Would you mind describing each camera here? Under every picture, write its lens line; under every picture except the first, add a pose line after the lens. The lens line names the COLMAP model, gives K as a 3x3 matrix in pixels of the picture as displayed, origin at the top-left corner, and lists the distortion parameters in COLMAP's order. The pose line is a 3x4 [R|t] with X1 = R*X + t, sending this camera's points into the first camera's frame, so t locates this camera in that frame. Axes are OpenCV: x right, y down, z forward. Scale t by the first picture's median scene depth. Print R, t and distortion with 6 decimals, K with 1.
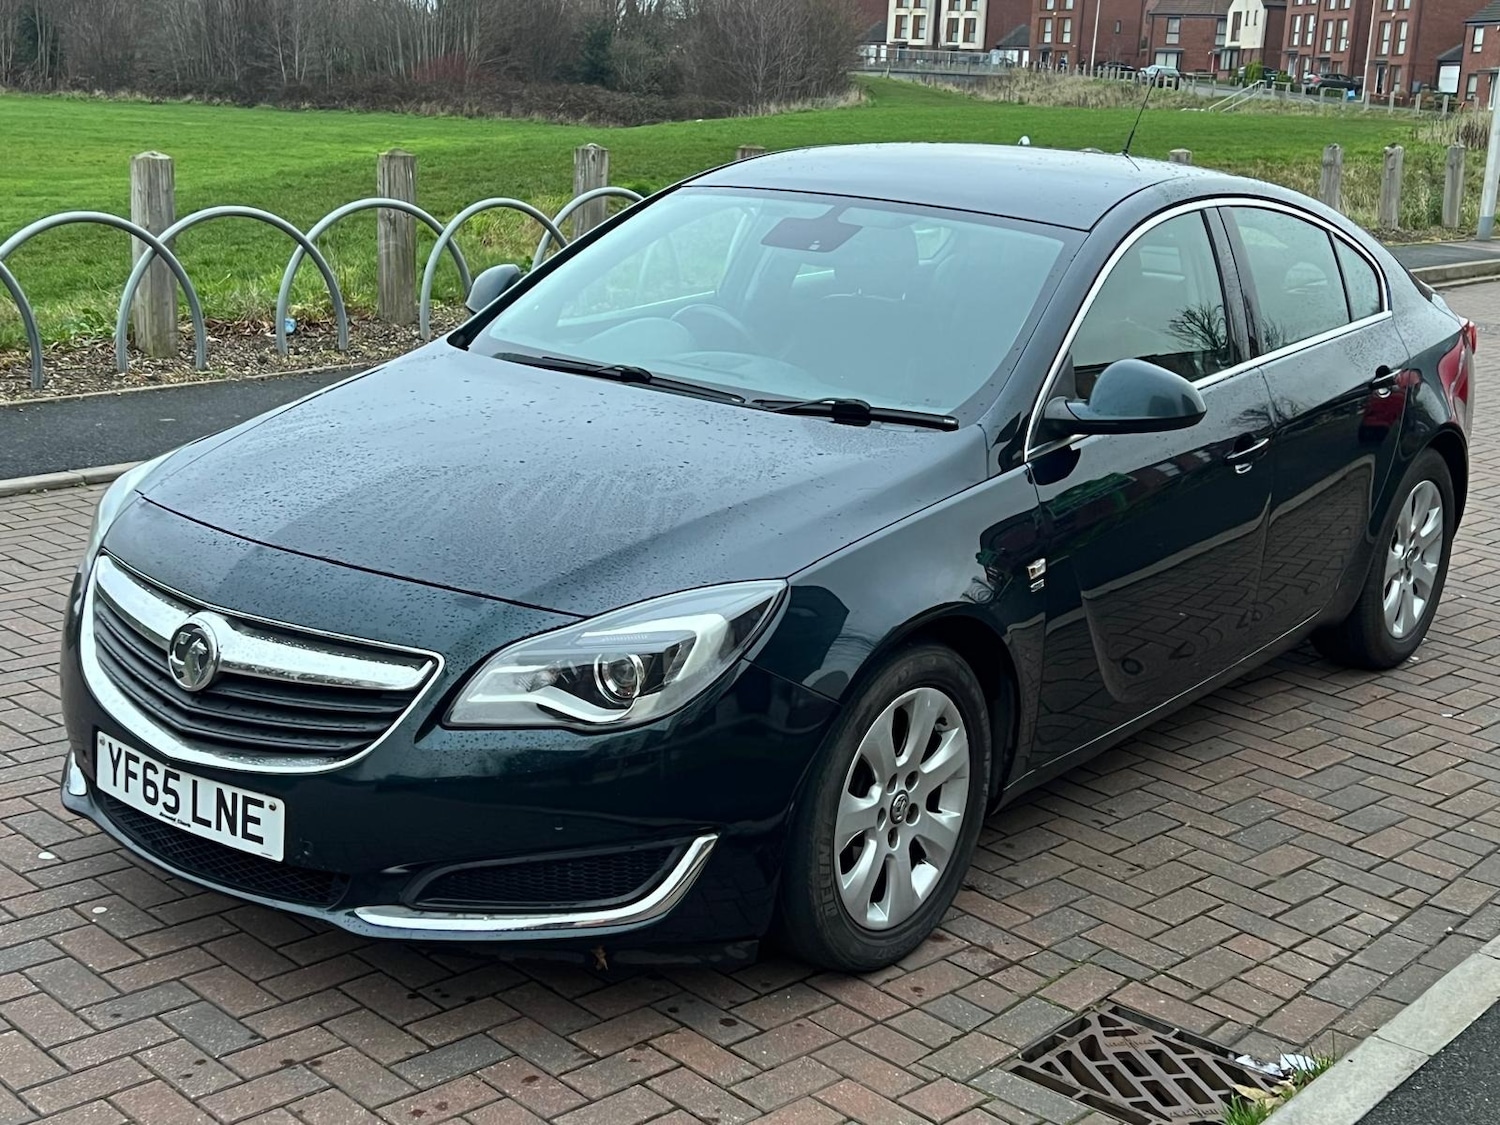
lens RADIAL K [[1978.3, 0, 742.7], [0, 1978.3, 584.4], [0, 0, 1]] dist [0.183417, -0.461253]
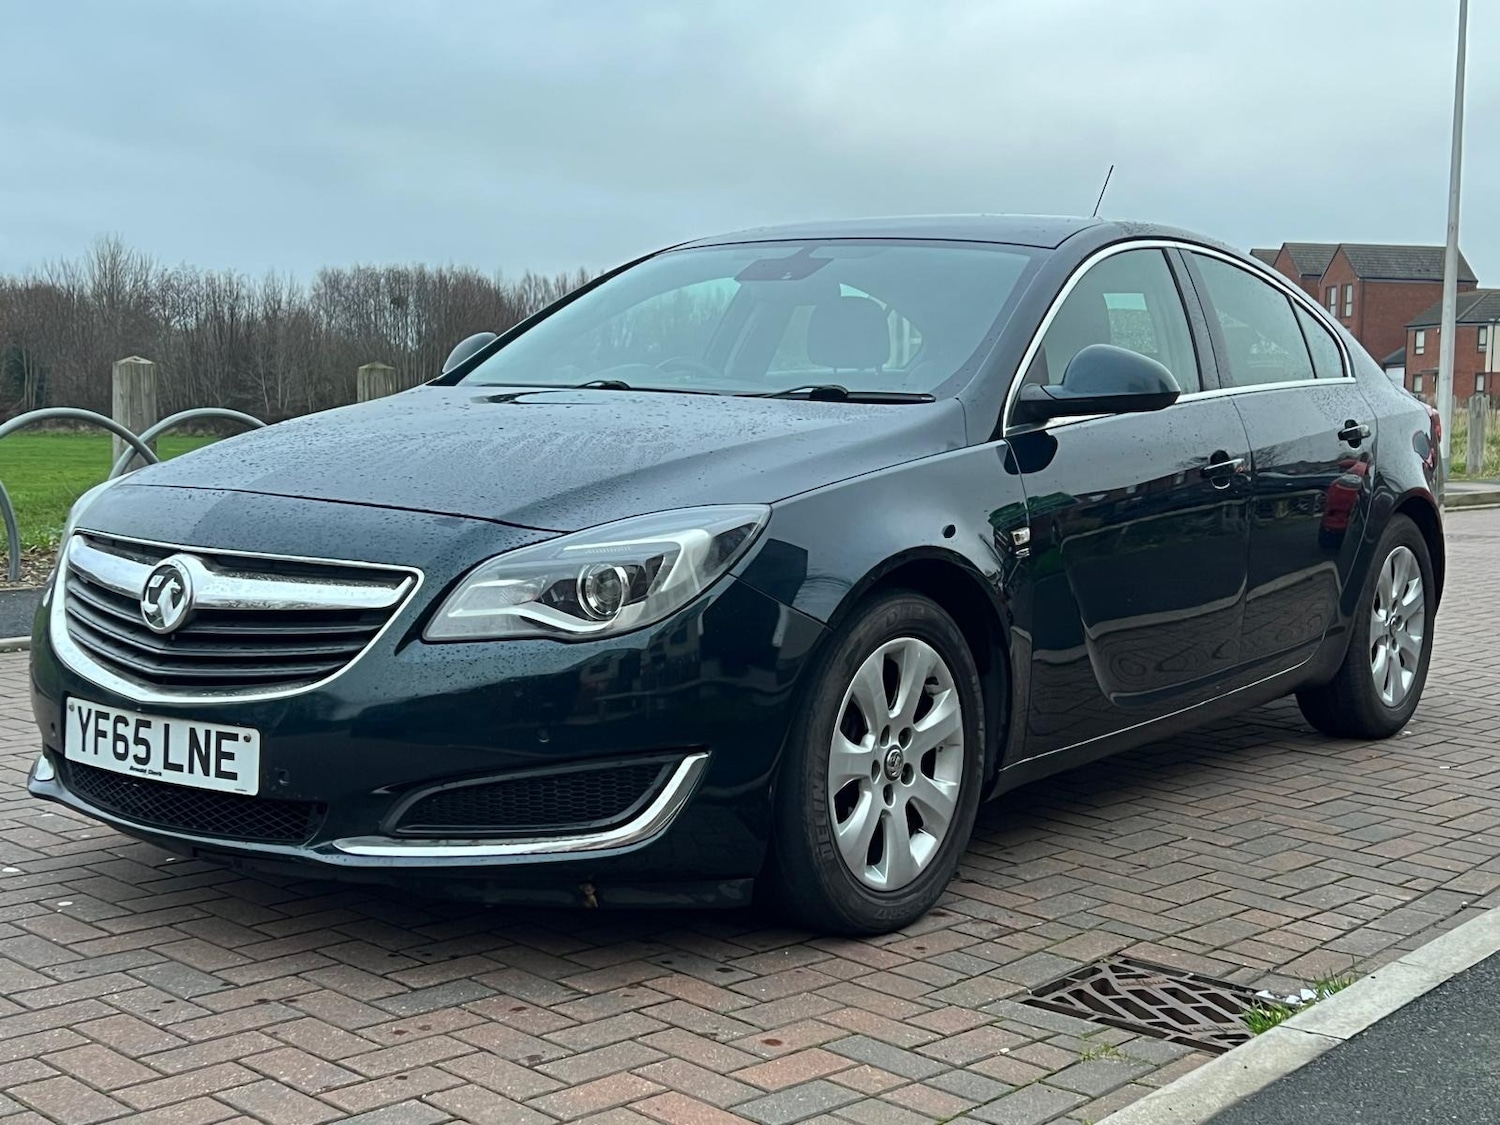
lens RADIAL K [[1979.3, 0, 757.6], [0, 1979.3, 589.1], [0, 0, 1]] dist [0.180773, -0.460983]
pose [[0.999361, -0.030133, 0.019218, -0.004336], [0.032763, 0.987259, -0.155712, 0.191571], [-0.014281, 0.156242, 0.987615, 0.026822]]
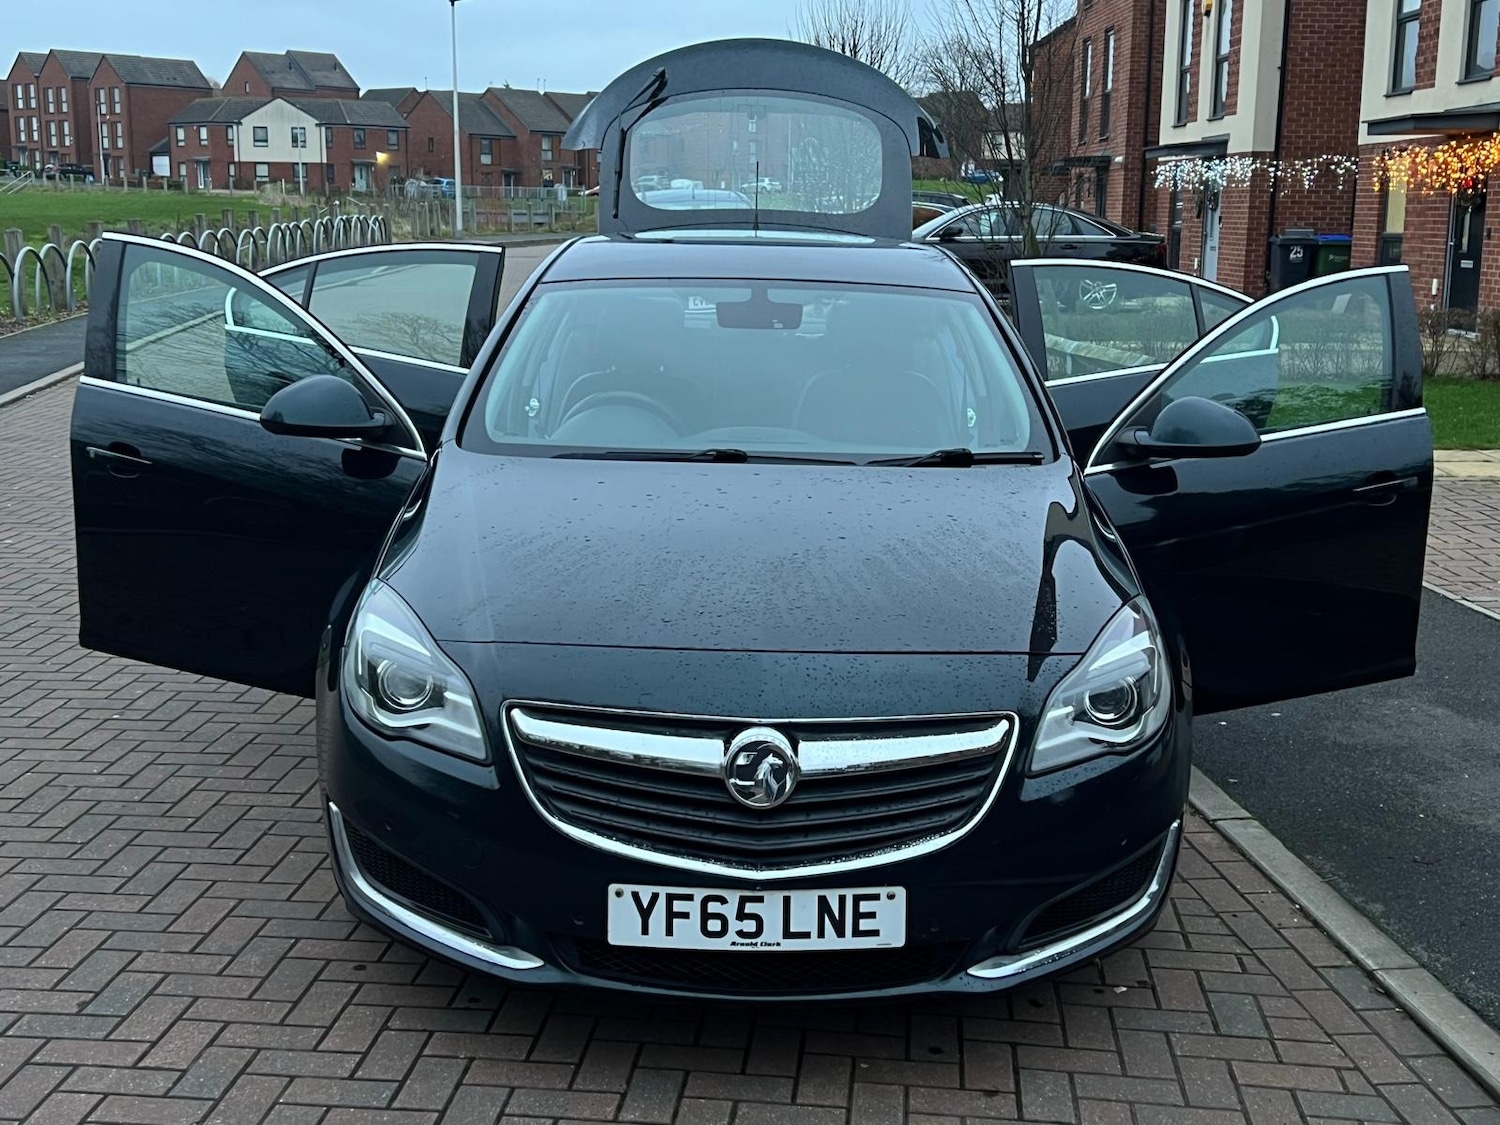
lens RADIAL K [[1797.8, 0, 759.1], [0, 1797.8, 559.8], [0, 0, 1]] dist [0.167617, -0.440970]
pose [[0.788164, -0.162288, 0.593683, -0.780127], [0.182756, 0.982814, 0.026037, -0.090744], [-0.587705, 0.087978, 0.804278, 0.269273]]
